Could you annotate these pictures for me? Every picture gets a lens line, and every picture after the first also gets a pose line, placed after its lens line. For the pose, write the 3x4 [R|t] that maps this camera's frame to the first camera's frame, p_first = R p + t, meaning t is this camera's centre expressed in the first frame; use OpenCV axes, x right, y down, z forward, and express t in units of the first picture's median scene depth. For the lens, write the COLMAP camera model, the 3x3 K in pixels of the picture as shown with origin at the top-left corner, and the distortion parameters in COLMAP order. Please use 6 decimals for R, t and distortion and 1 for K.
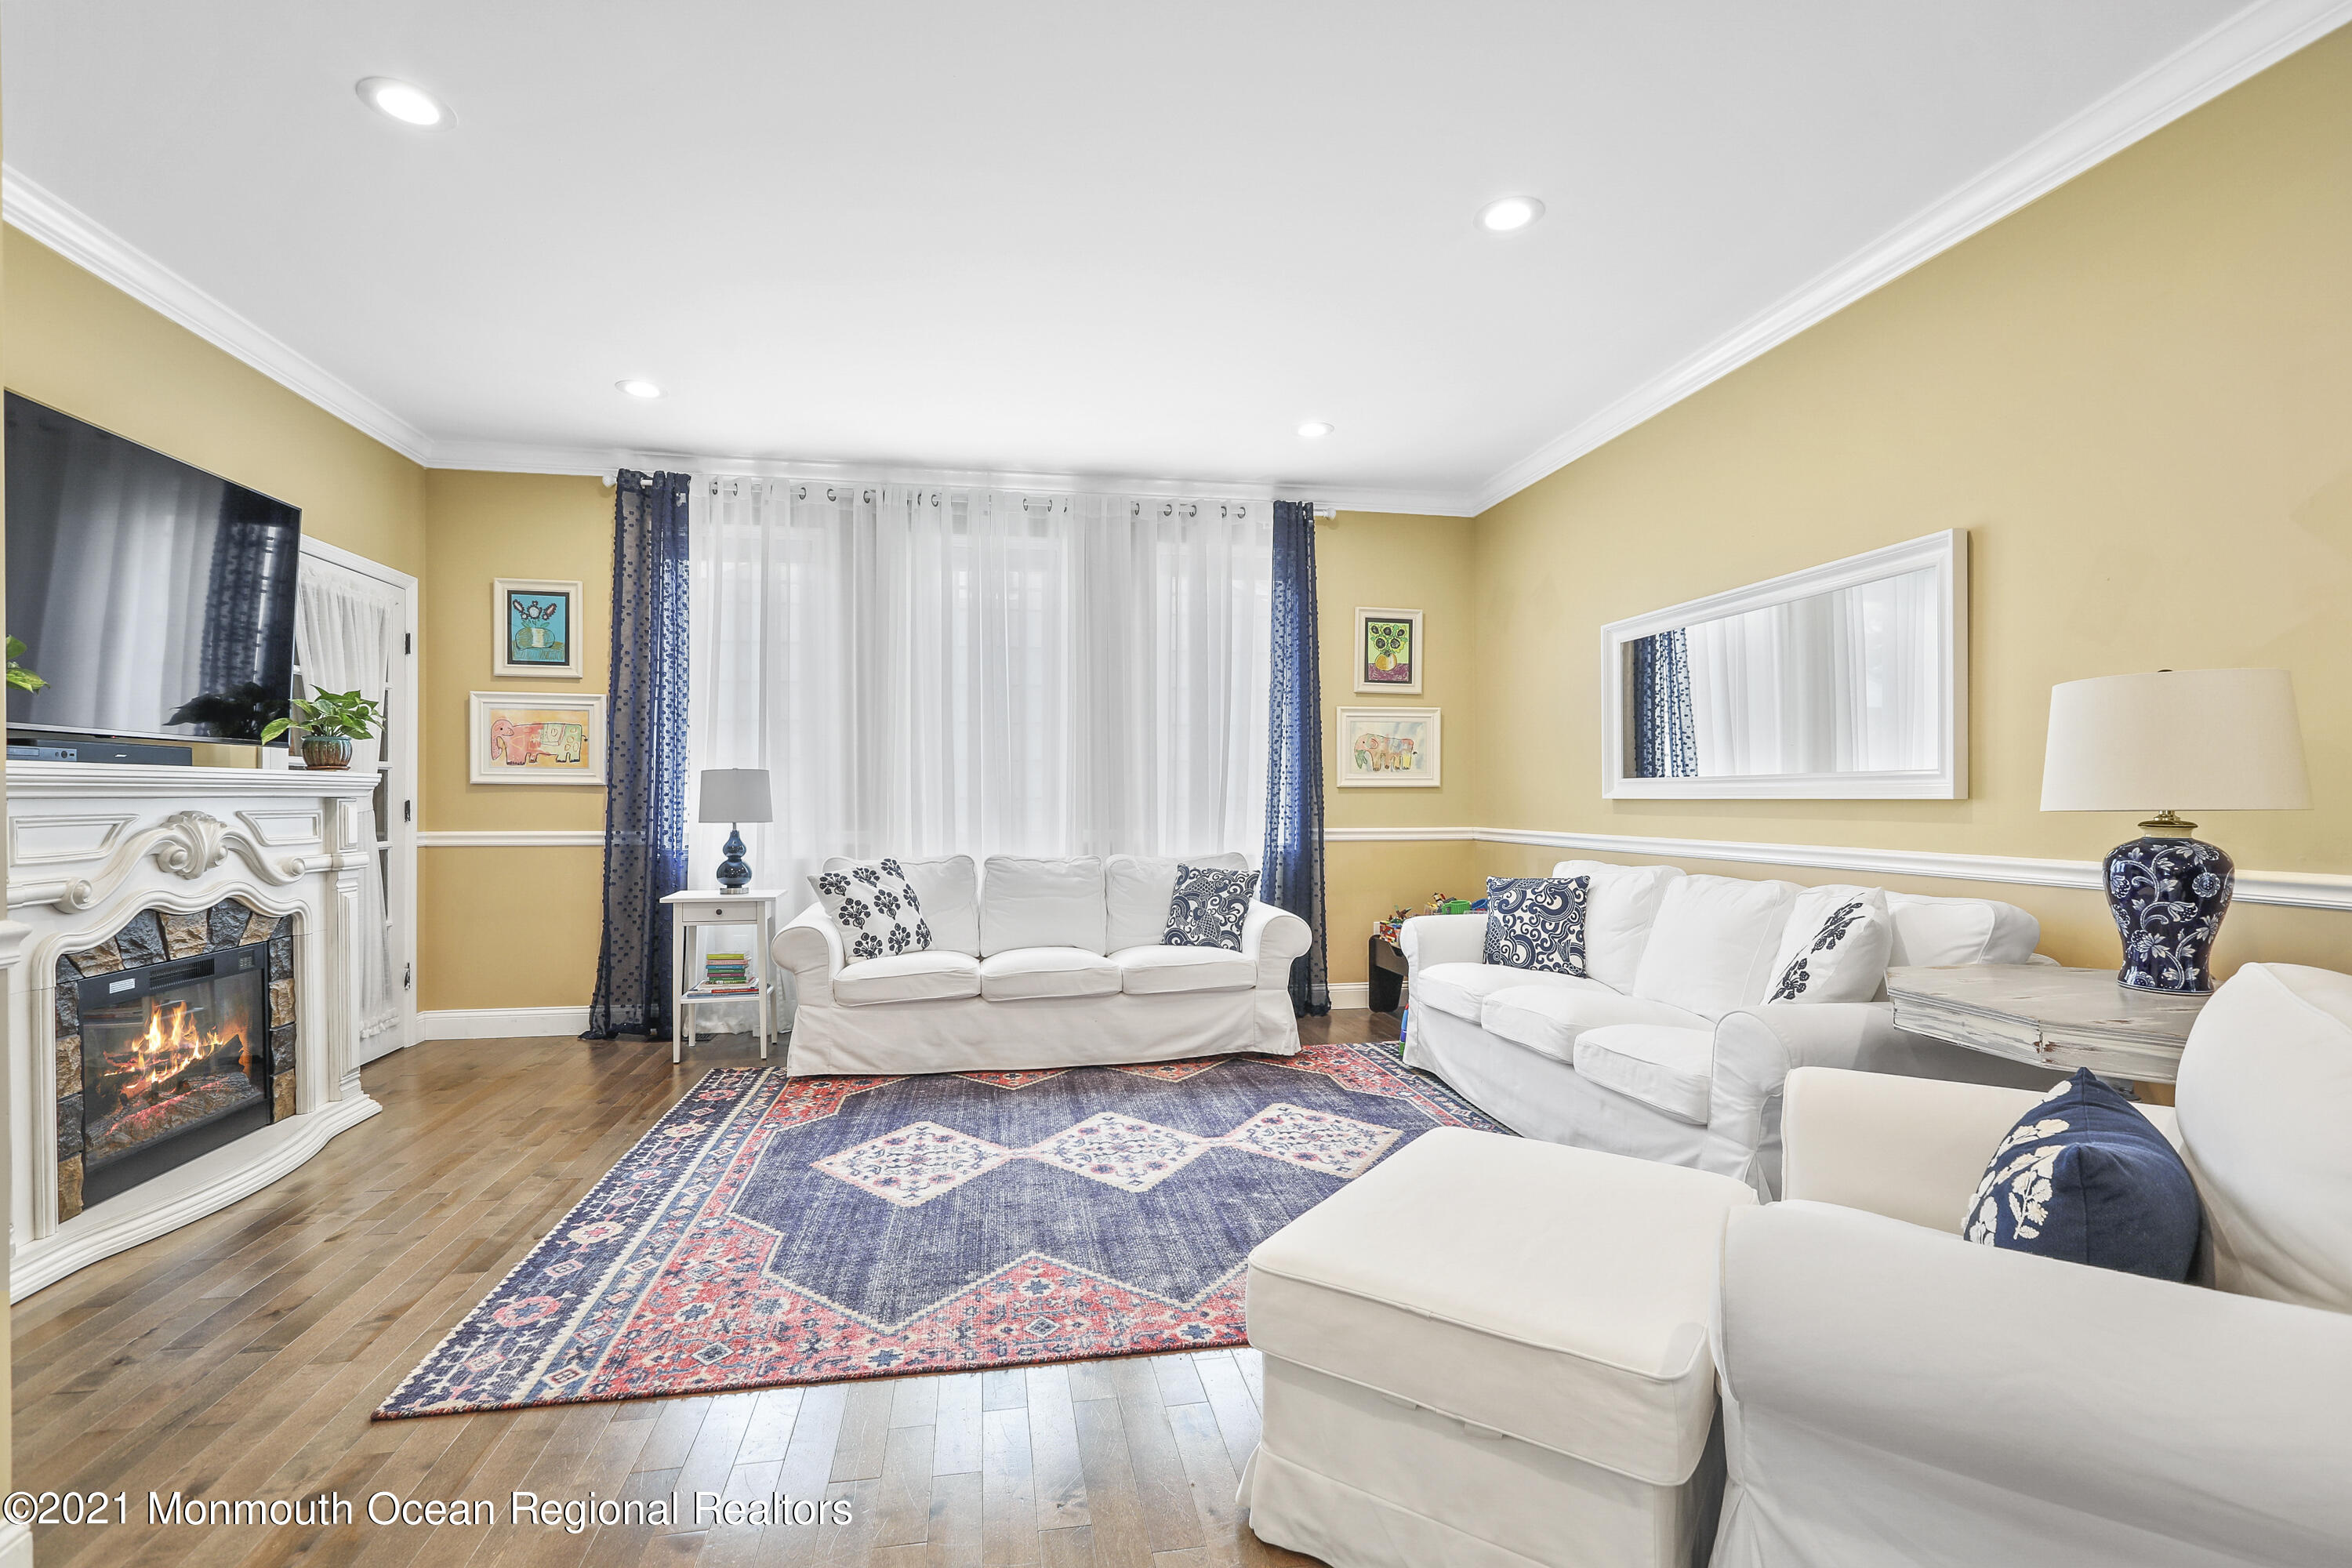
lens RADIAL K [[1059.5, 0, 1166.7], [0, 1059.5, 804.0], [0, 0, 1]] dist [-0.005288, 0.003732]
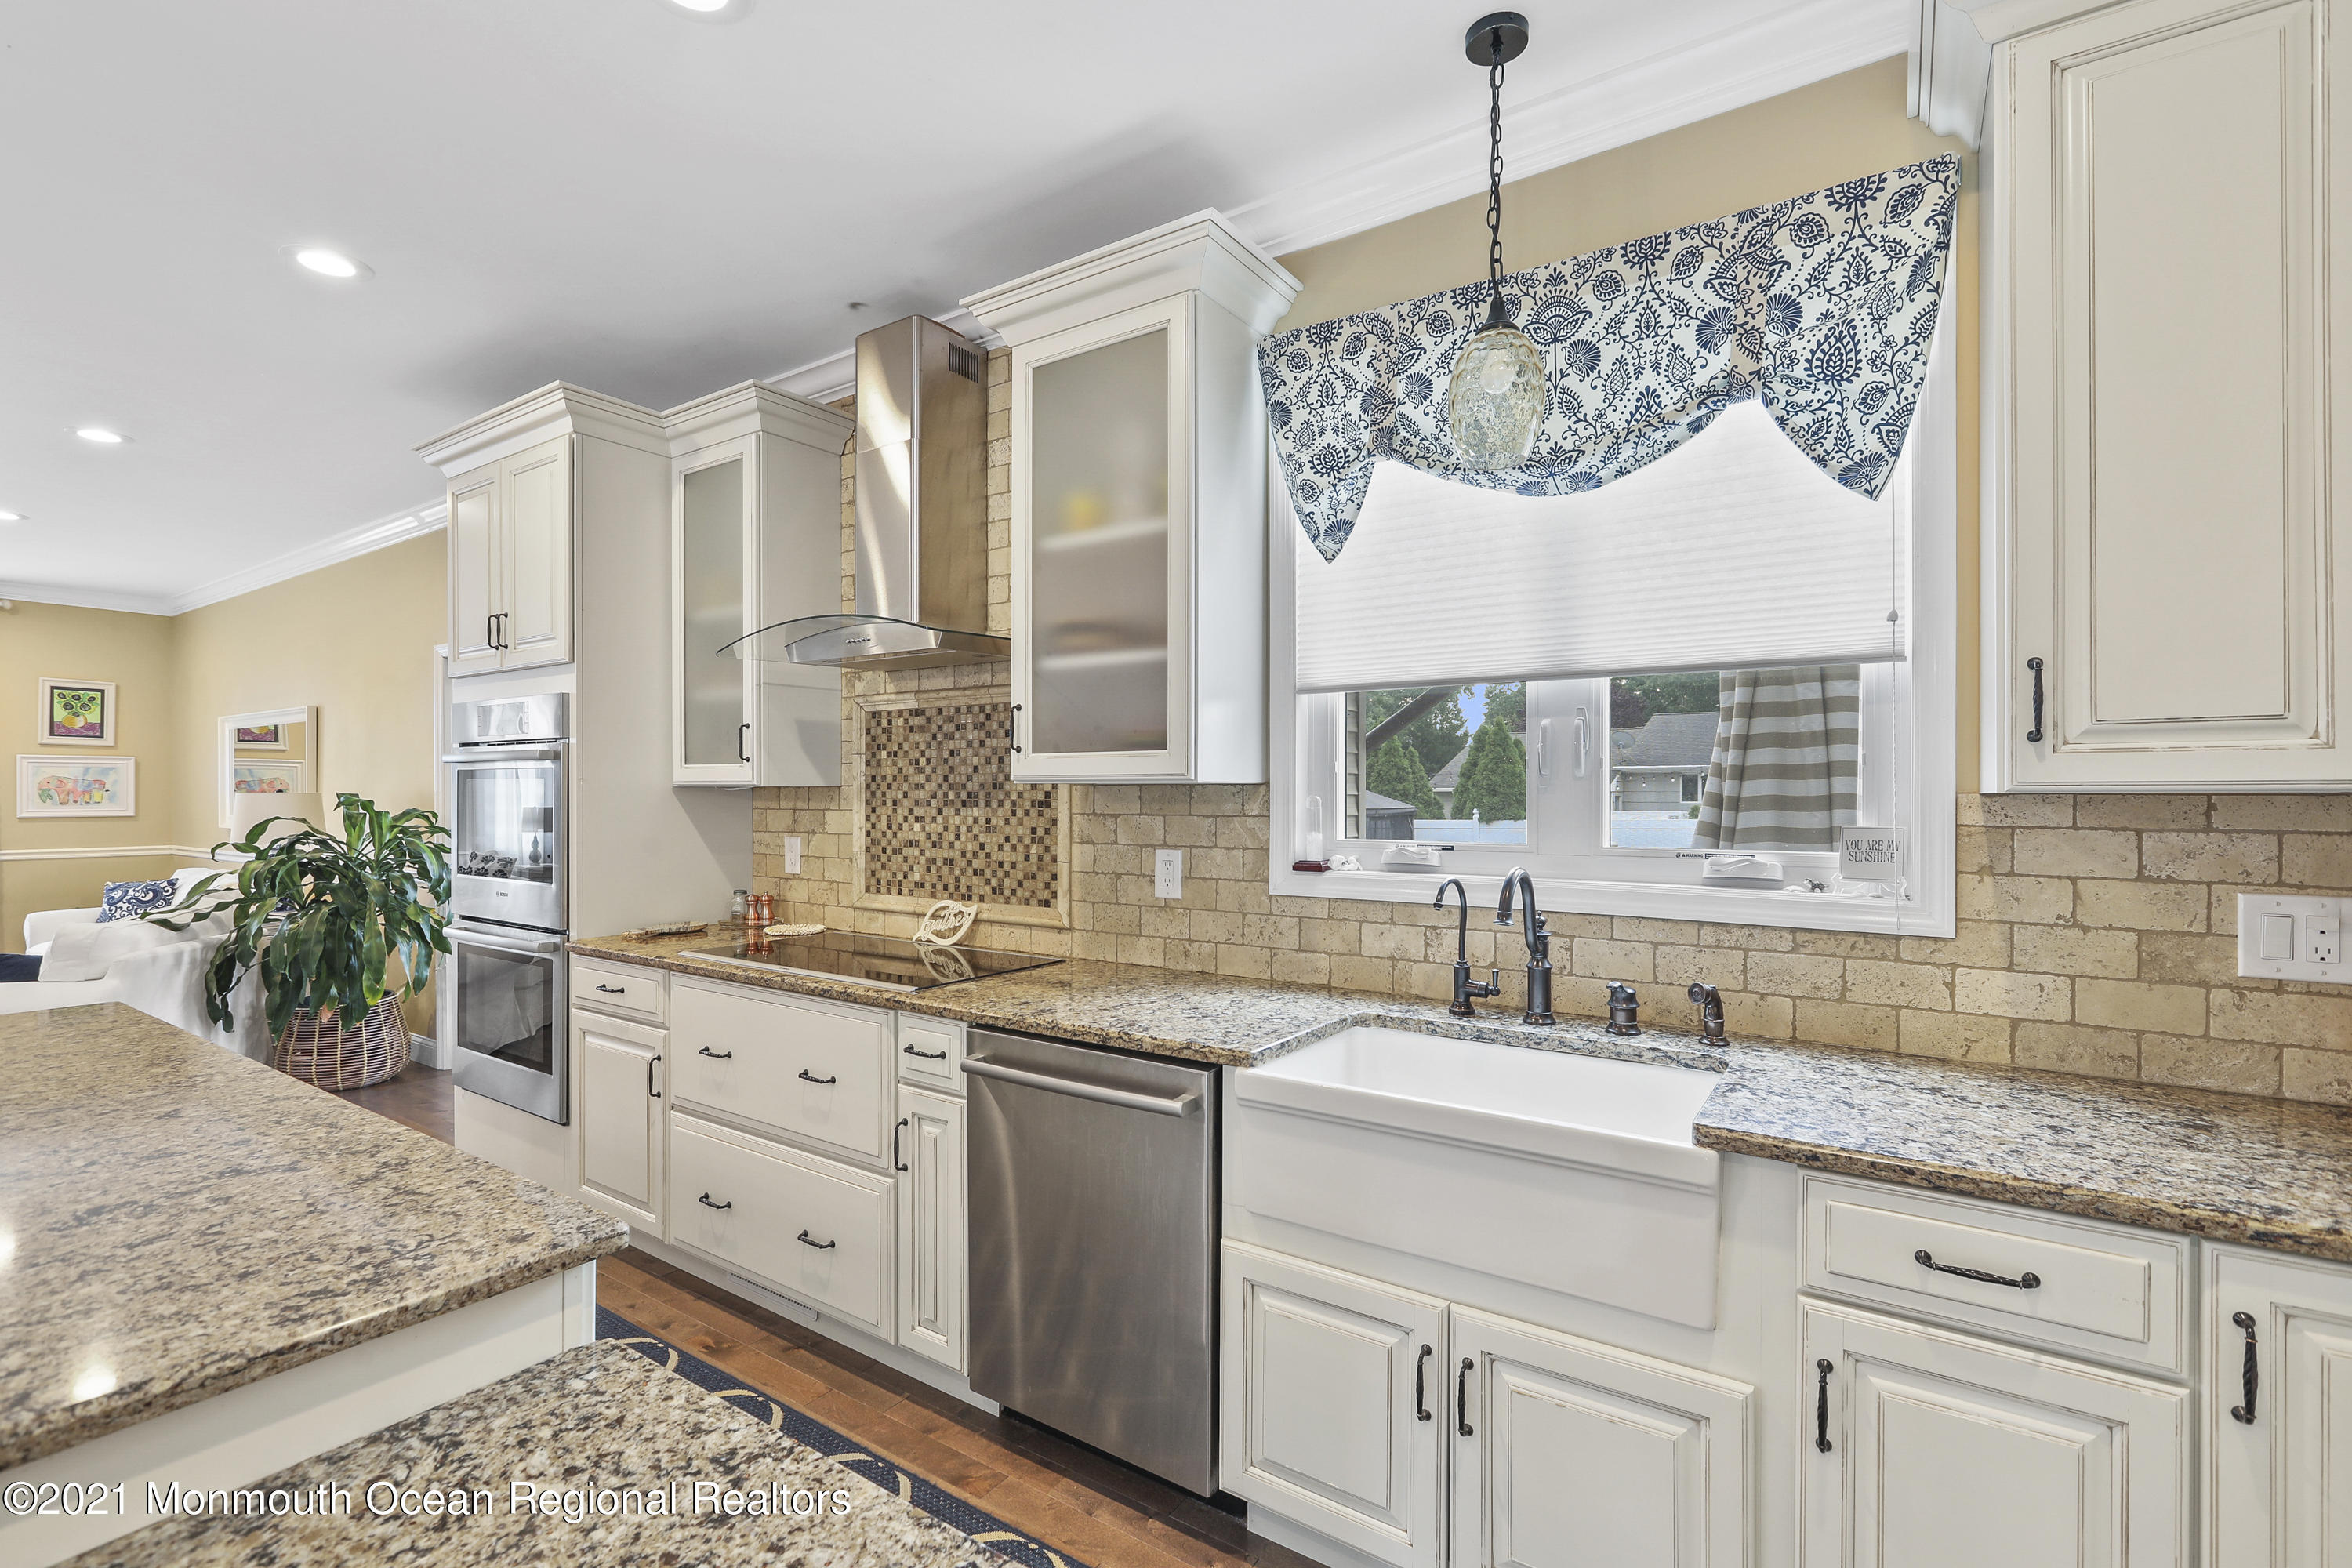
lens RADIAL K [[1059.5, 0, 1130.0], [0, 1059.5, 787.6], [0, 0, 1]] dist [-0.005288, 0.003732]
pose [[0.711322, 0.006004, 0.702841, 0.369901], [0.001694, 0.999946, -0.010255, -0.062152], [-0.702865, 0.008485, 0.711273, -1.426777]]
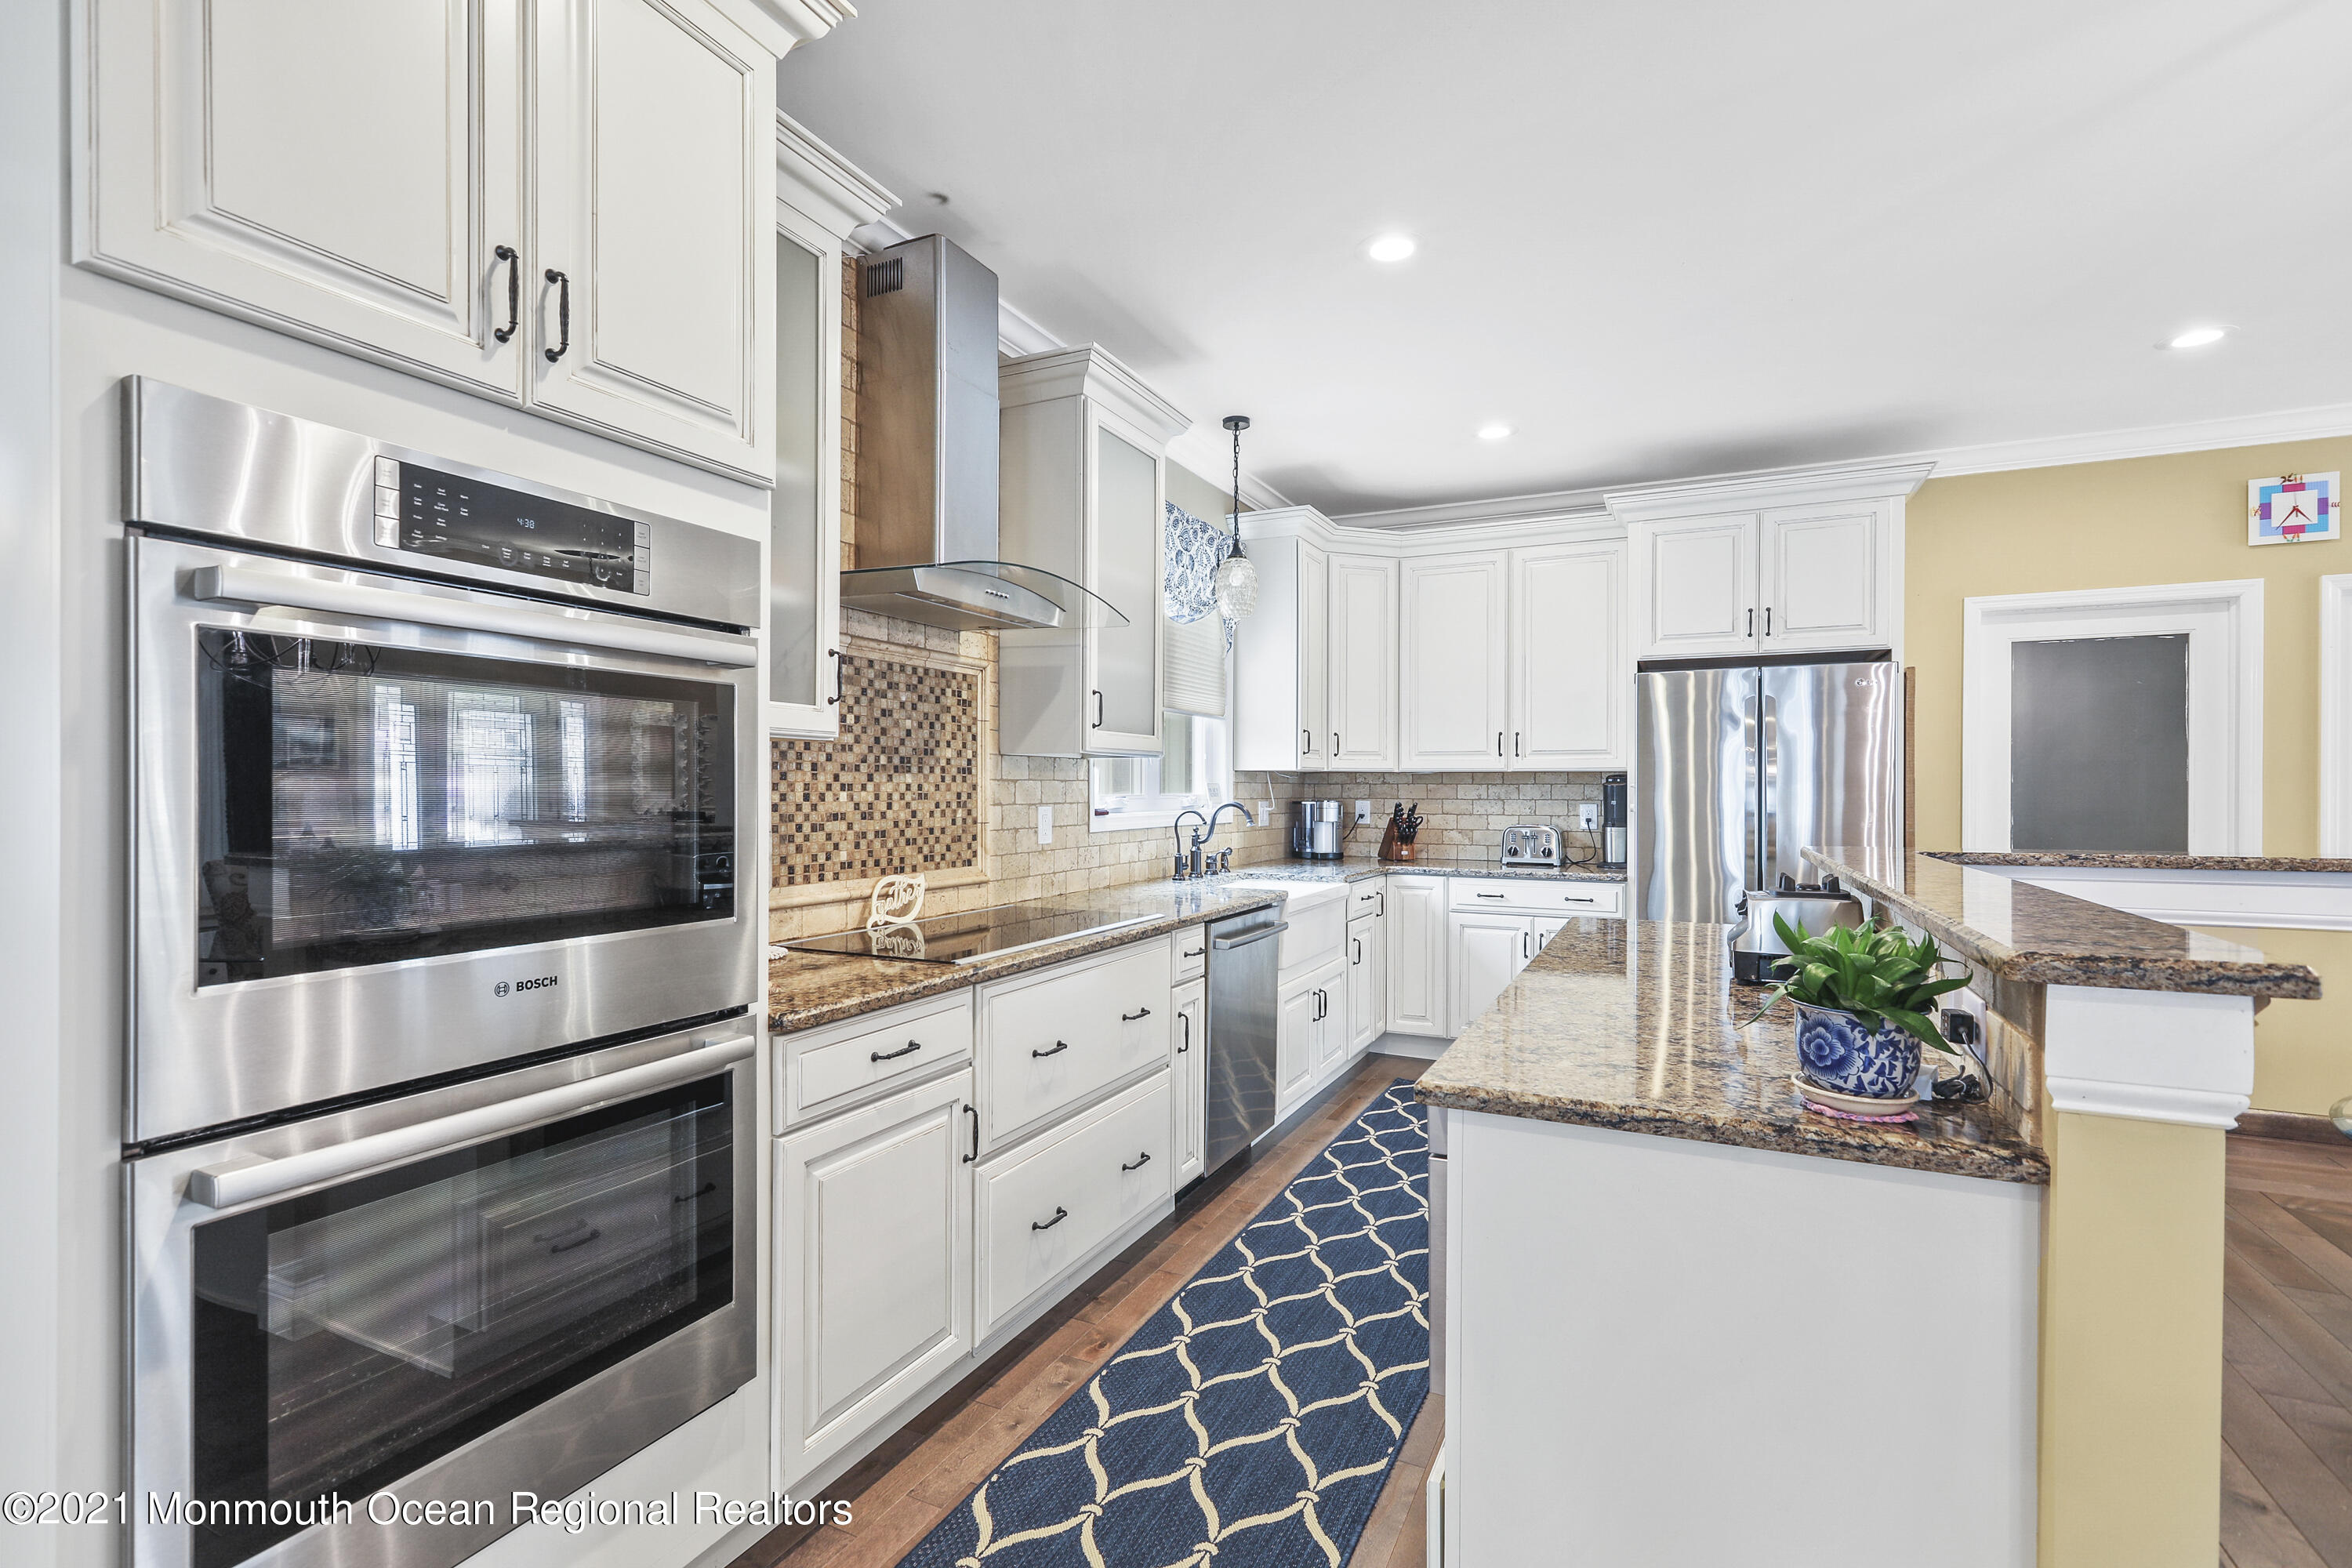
lens RADIAL K [[1059.5, 0, 1154.5], [0, 1059.5, 797.3], [0, 0, 1]] dist [-0.005288, 0.003732]
pose [[-0.799784, -0.007762, 0.600238, 0.237590], [0.000475, 0.999908, 0.013562, -0.046910], [-0.600288, 0.011131, -0.799706, -0.118420]]
